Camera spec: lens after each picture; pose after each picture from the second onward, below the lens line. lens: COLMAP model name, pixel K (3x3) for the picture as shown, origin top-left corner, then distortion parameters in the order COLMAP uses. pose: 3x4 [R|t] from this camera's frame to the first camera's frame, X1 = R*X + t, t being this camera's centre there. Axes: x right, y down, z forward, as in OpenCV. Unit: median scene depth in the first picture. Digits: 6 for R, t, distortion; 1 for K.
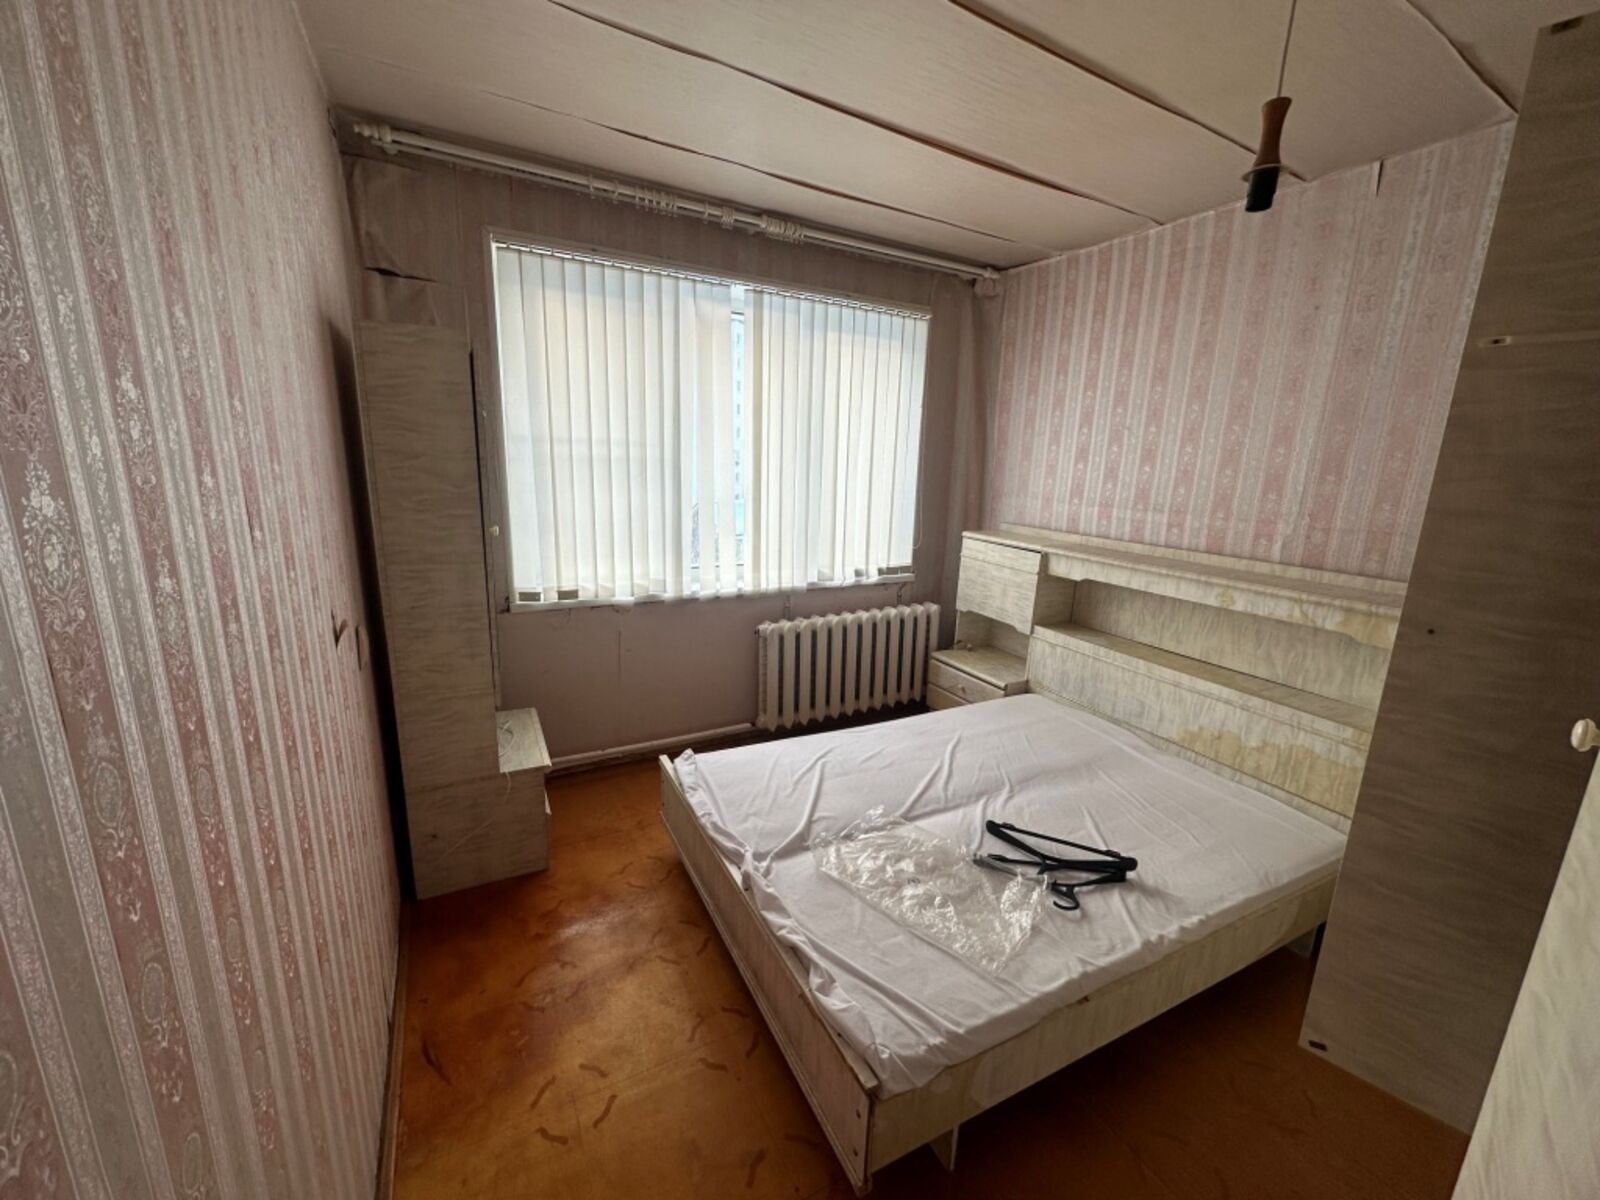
lens RADIAL K [[636.5, 0, 803.2], [0, 636.5, 597.7], [0, 0, 1]] dist [0.000012, 0.000451]
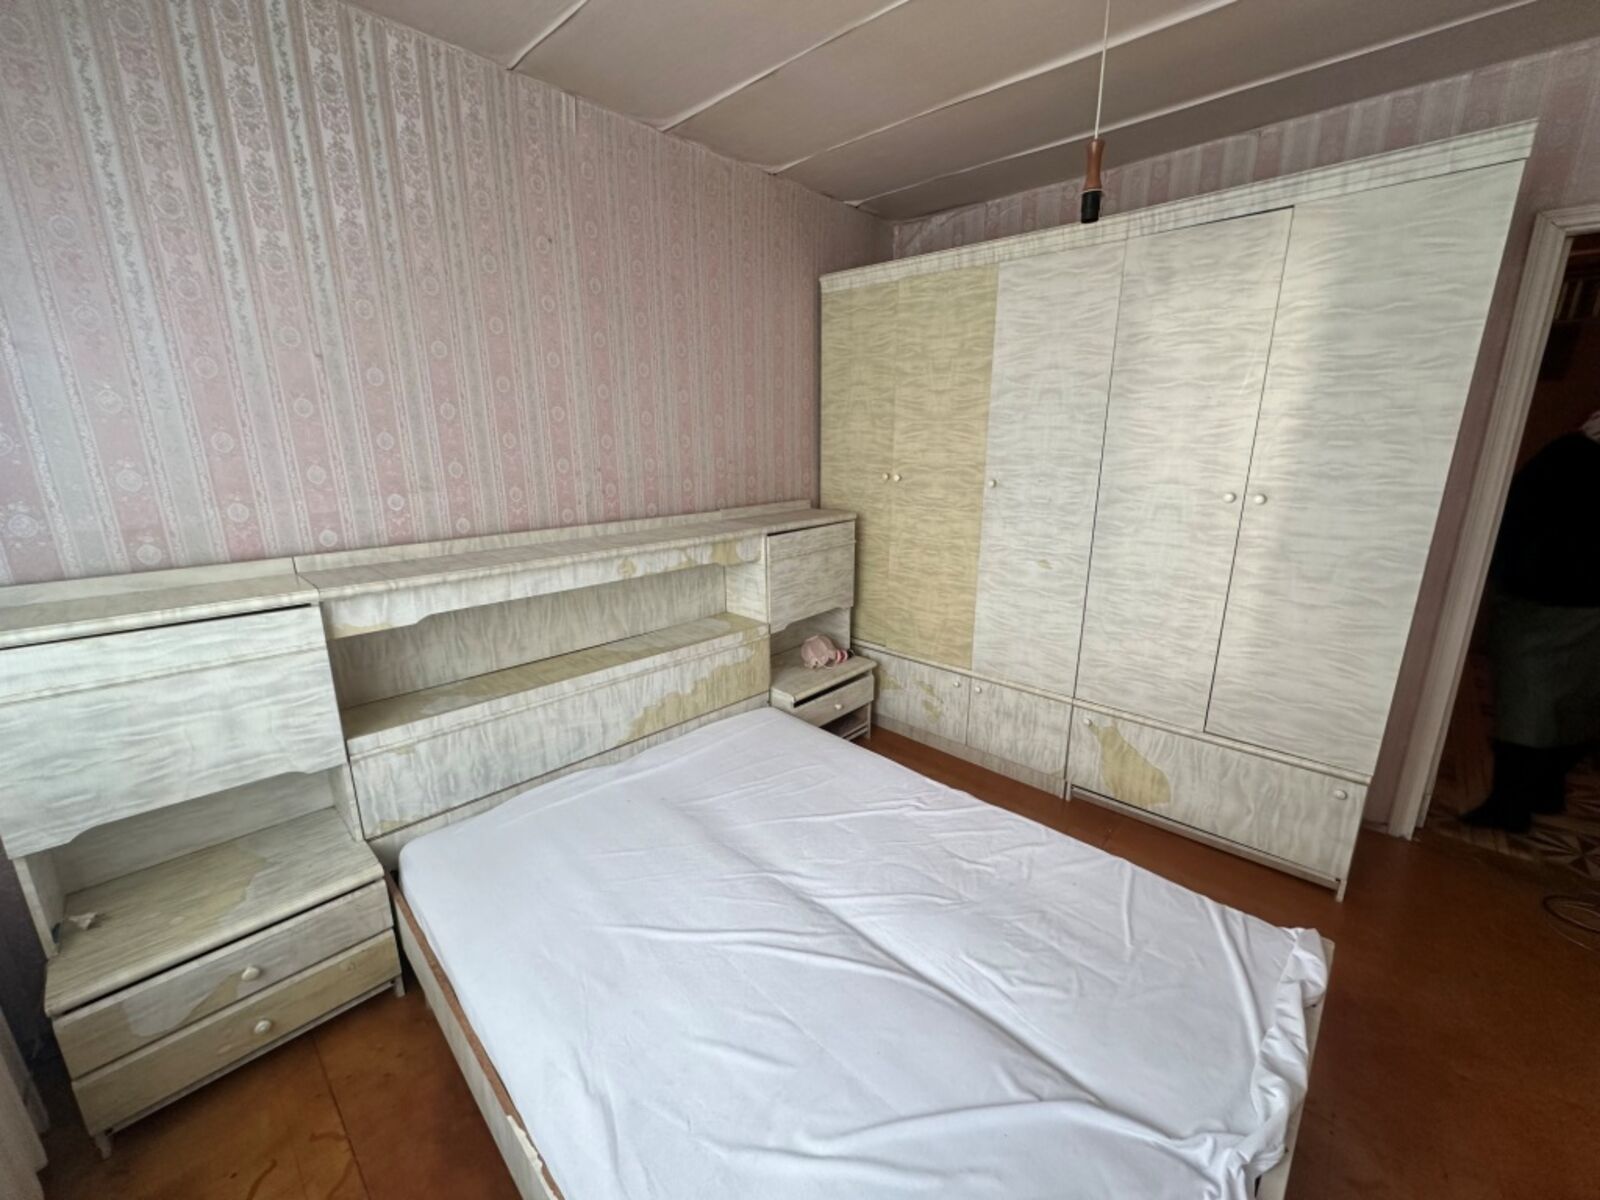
lens RADIAL K [[636.5, 0, 799.7], [0, 636.5, 595.4], [0, 0, 1]] dist [0.000012, 0.000451]
pose [[-0.312367, -0.263745, 0.912615, -0.216938], [0.199387, 0.921084, 0.334438, -0.188814], [-0.928801, 0.286431, -0.235129, 0.864223]]
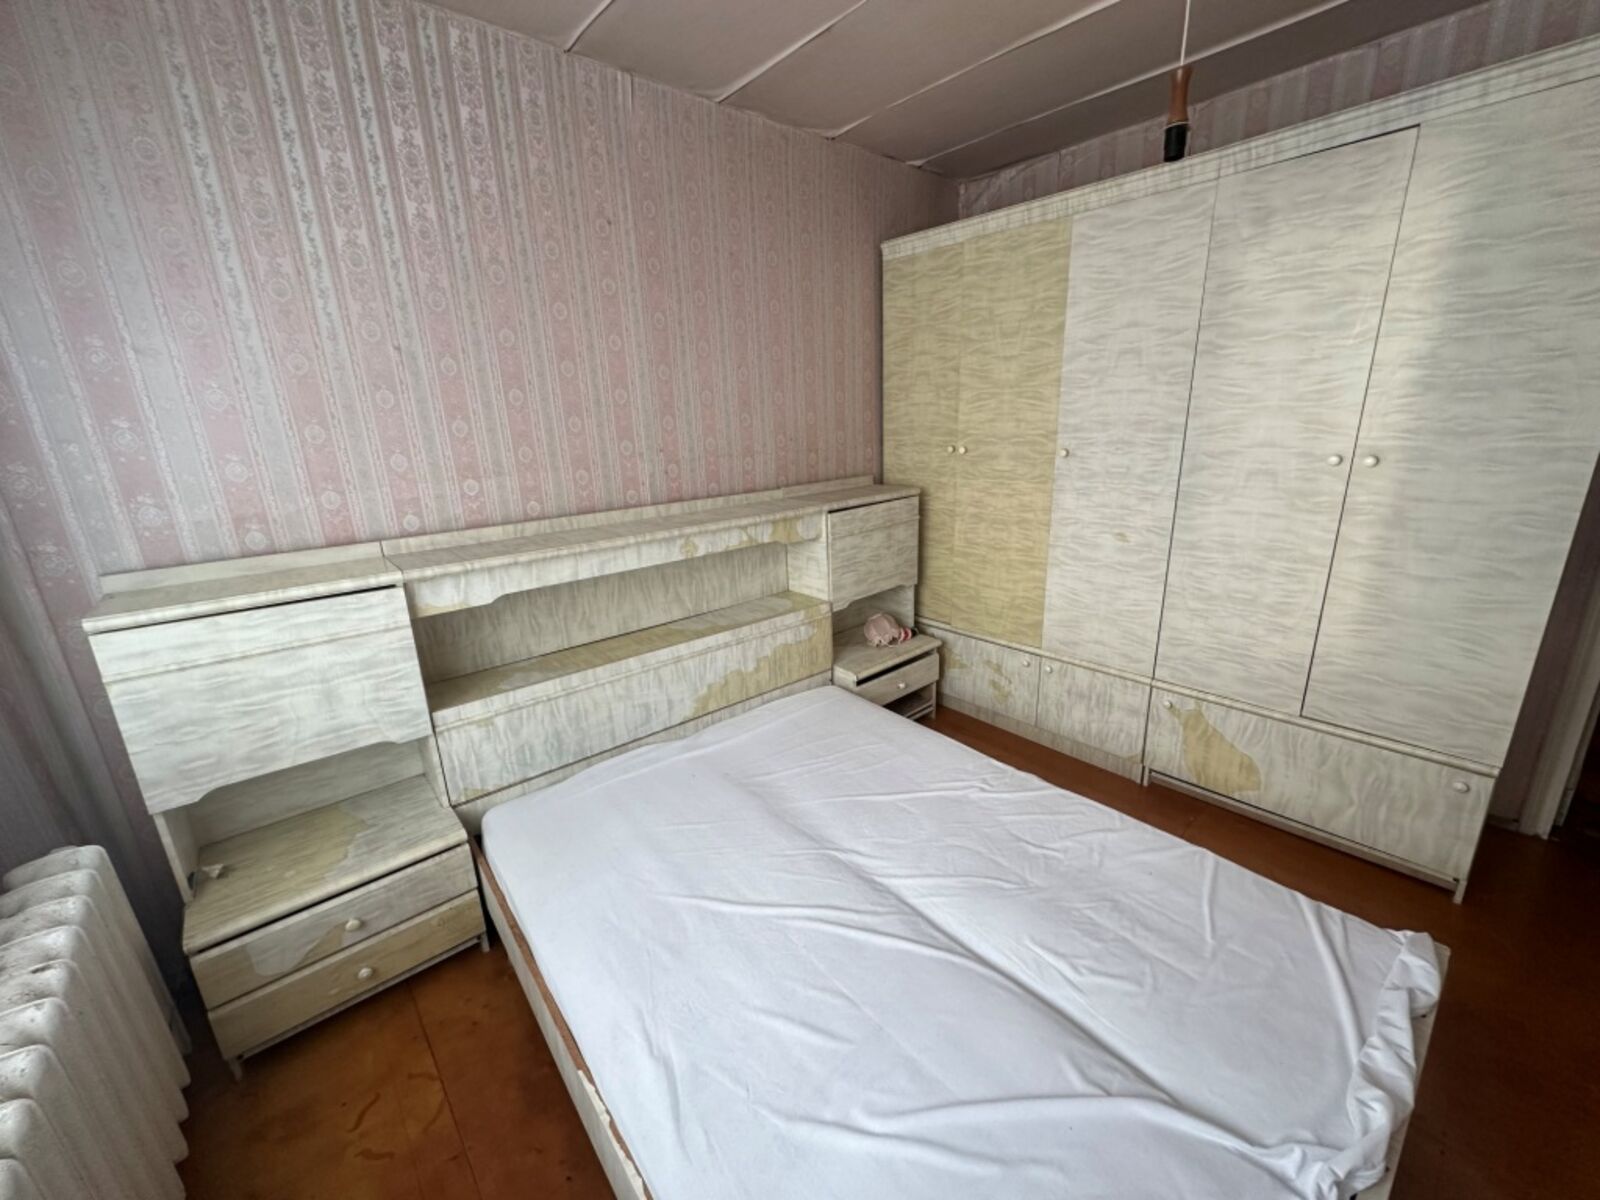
lens RADIAL K [[636.5, 0, 800.2], [0, 636.5, 595.5], [0, 0, 1]] dist [0.000012, 0.000451]
pose [[-0.218324, -0.292189, 0.931107, -0.212159], [0.241843, 0.908161, 0.341695, -0.183259], [-0.945434, 0.299782, -0.127610, 0.856039]]
